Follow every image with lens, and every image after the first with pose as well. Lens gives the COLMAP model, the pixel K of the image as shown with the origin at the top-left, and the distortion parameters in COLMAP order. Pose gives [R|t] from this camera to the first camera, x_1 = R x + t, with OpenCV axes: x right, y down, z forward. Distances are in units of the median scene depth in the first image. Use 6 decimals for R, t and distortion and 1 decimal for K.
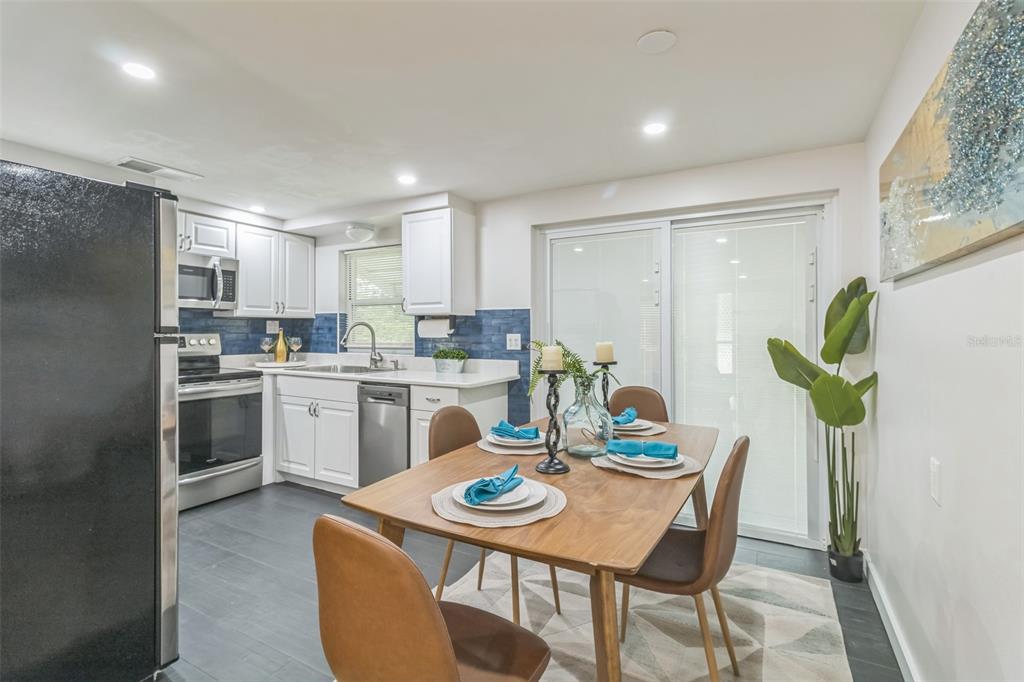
lens RADIAL K [[473.9, 0, 509.5], [0, 473.9, 330.6], [0, 0, 1]] dist [0.009872, -0.000184]
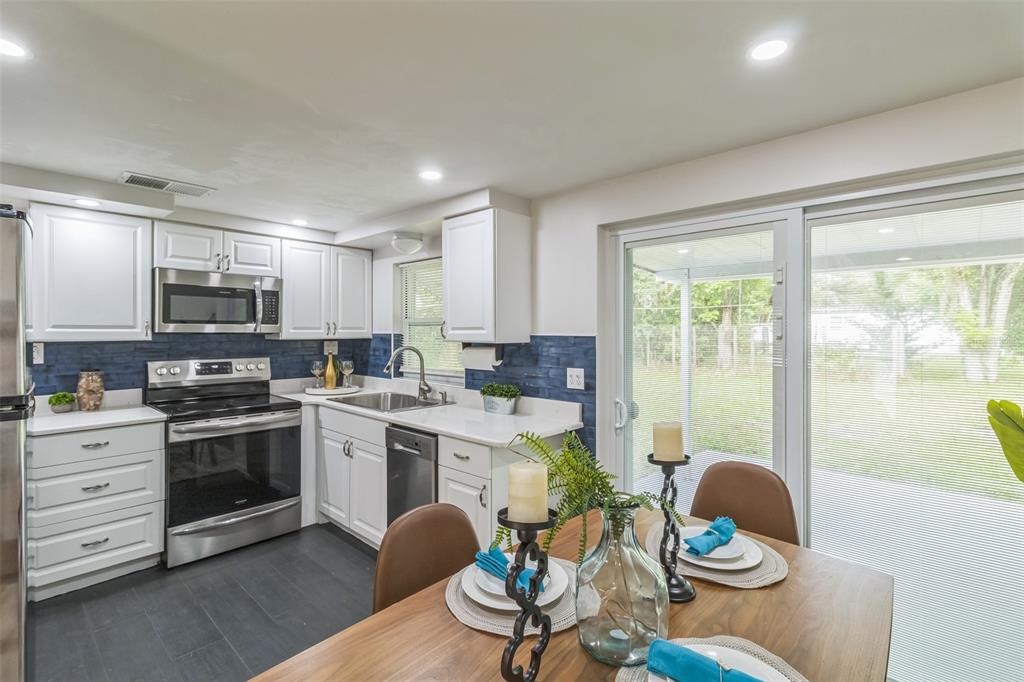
lens RADIAL K [[473.9, 0, 514.6], [0, 473.9, 336.5], [0, 0, 1]] dist [0.009872, -0.000184]
pose [[0.973069, 0.002918, -0.230496, 0.085636], [-0.000525, 0.999945, 0.010444, -0.049983], [0.230514, -0.010042, 0.973017, 0.222158]]
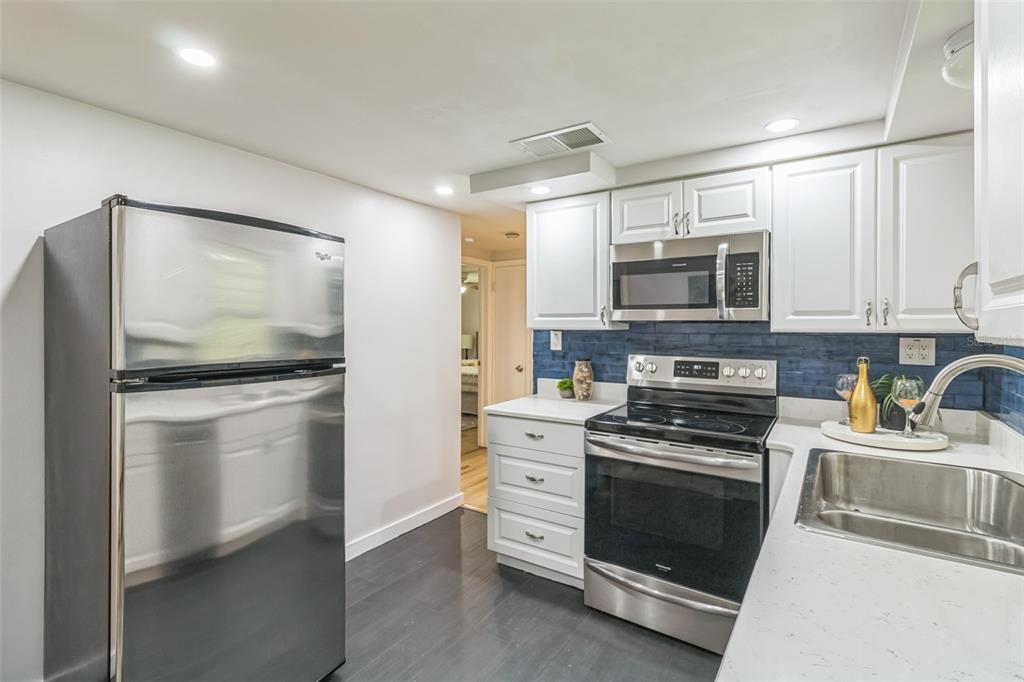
lens RADIAL K [[473.9, 0, 522.8], [0, 473.9, 329.2], [0, 0, 1]] dist [0.009872, -0.000184]
pose [[-0.055827, 0.005174, -0.998427, 0.002100], [-0.002915, 0.999981, 0.005345, -0.038846], [0.998436, 0.003209, -0.055811, 0.799580]]
